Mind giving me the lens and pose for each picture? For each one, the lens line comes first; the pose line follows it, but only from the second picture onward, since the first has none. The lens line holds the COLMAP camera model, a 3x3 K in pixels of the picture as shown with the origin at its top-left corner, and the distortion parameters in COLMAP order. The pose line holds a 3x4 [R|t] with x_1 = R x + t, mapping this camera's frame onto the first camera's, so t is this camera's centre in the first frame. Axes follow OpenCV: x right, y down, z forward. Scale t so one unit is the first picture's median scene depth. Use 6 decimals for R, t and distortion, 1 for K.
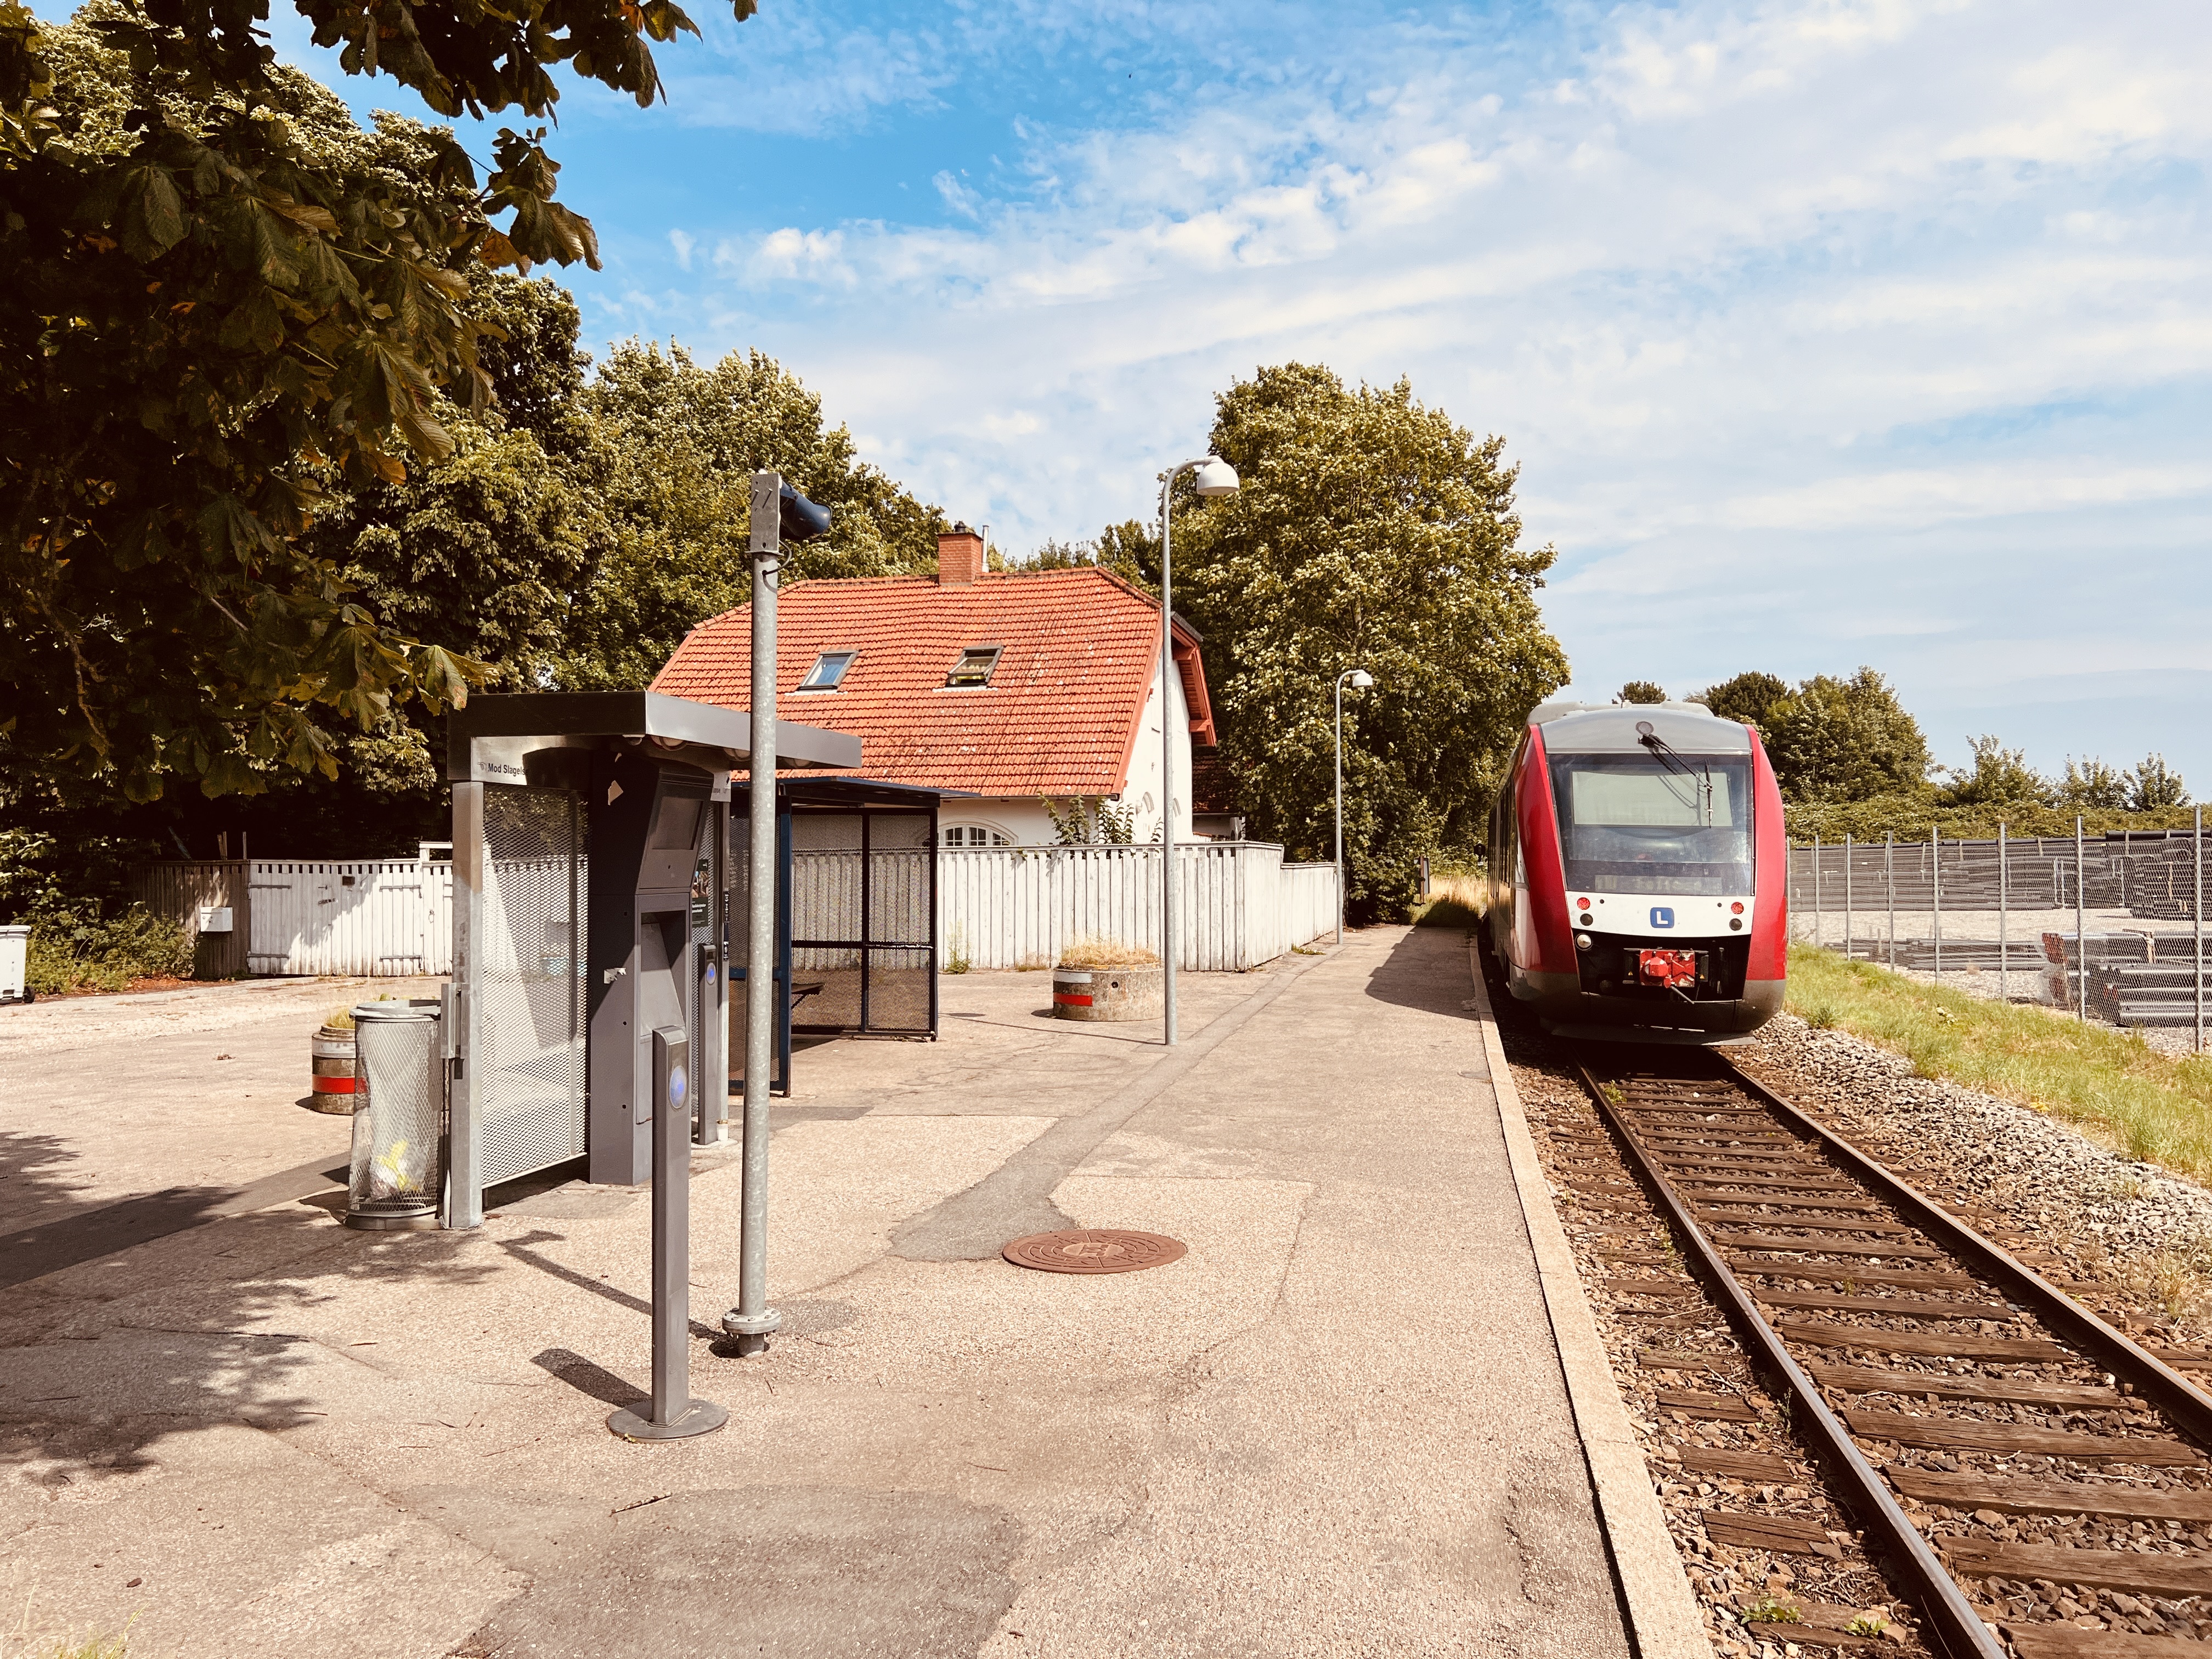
lens RADIAL K [[1668.8, 0, 1109.2], [0, 1668.8, 796.0], [0, 0, 1]] dist [0.044399, -0.060016]
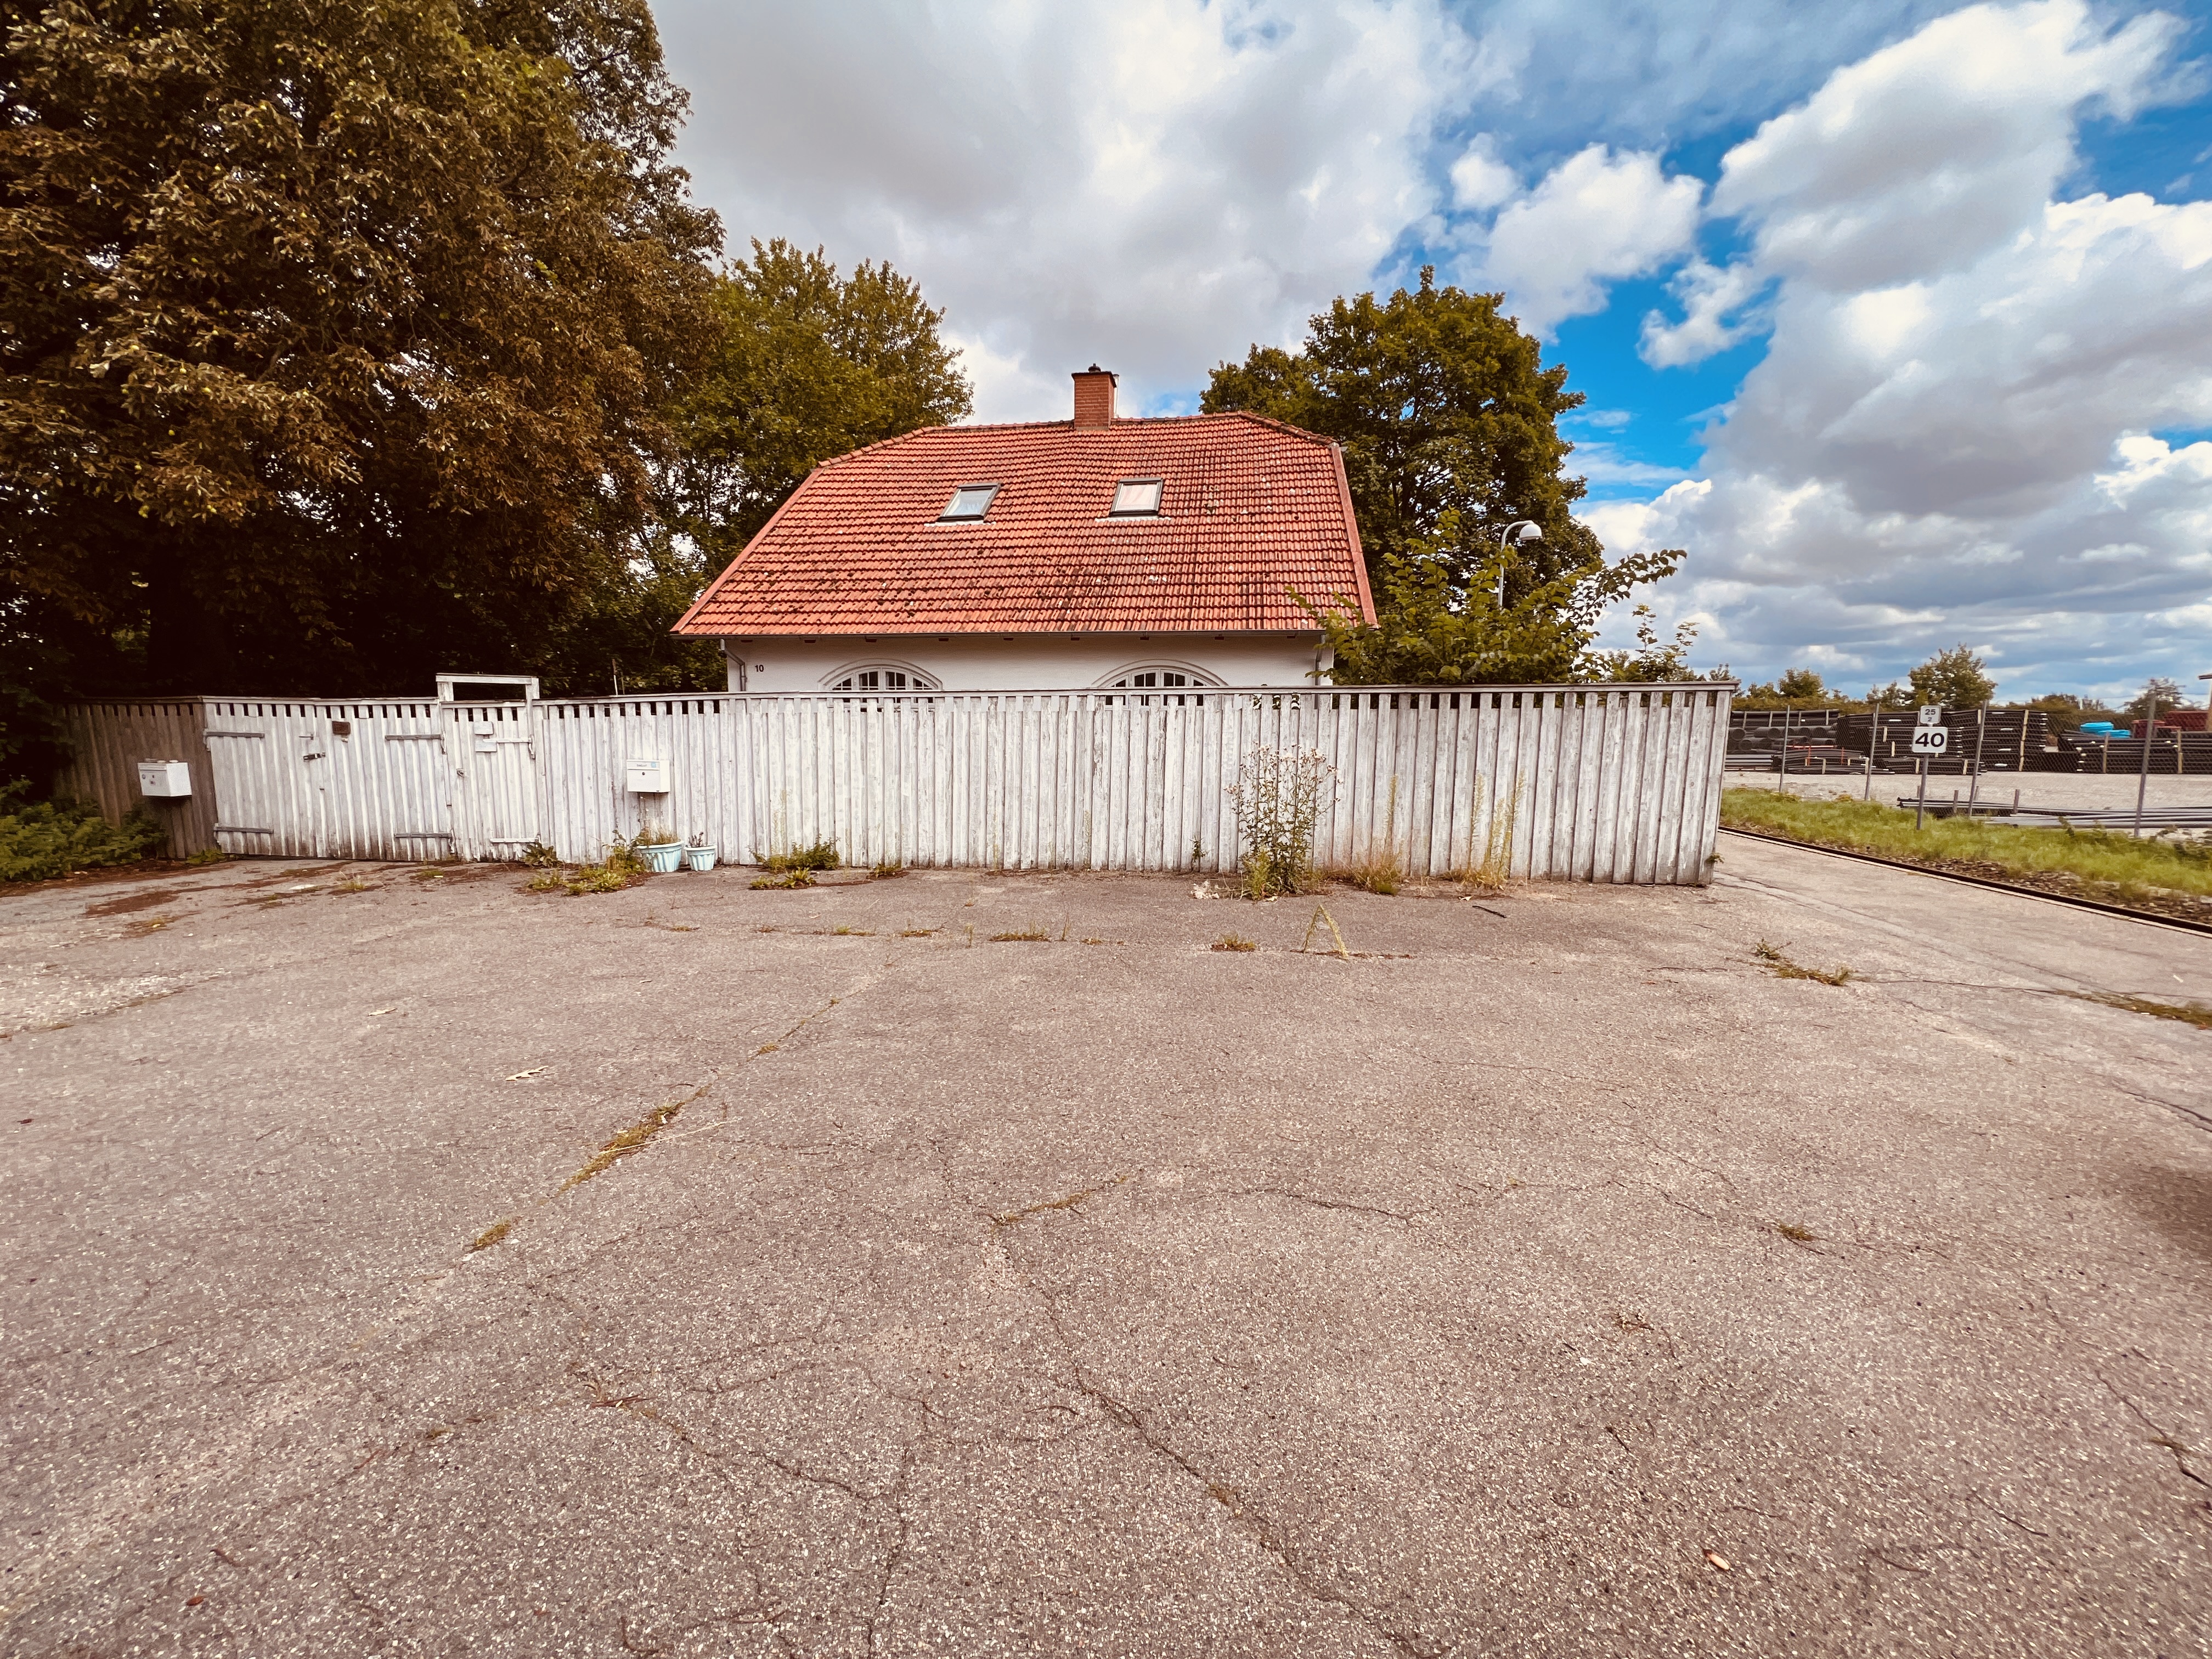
lens RADIAL K [[886.6, 0, 1106.7], [0, 886.6, 827.4], [0, 0, 1]] dist [-0.000367, -0.000233]
pose [[0.997541, 0.003391, 0.070005, -0.156849], [-0.014126, 0.988057, 0.153439, 0.030233], [-0.068648, -0.154051, 0.985675, 0.606998]]
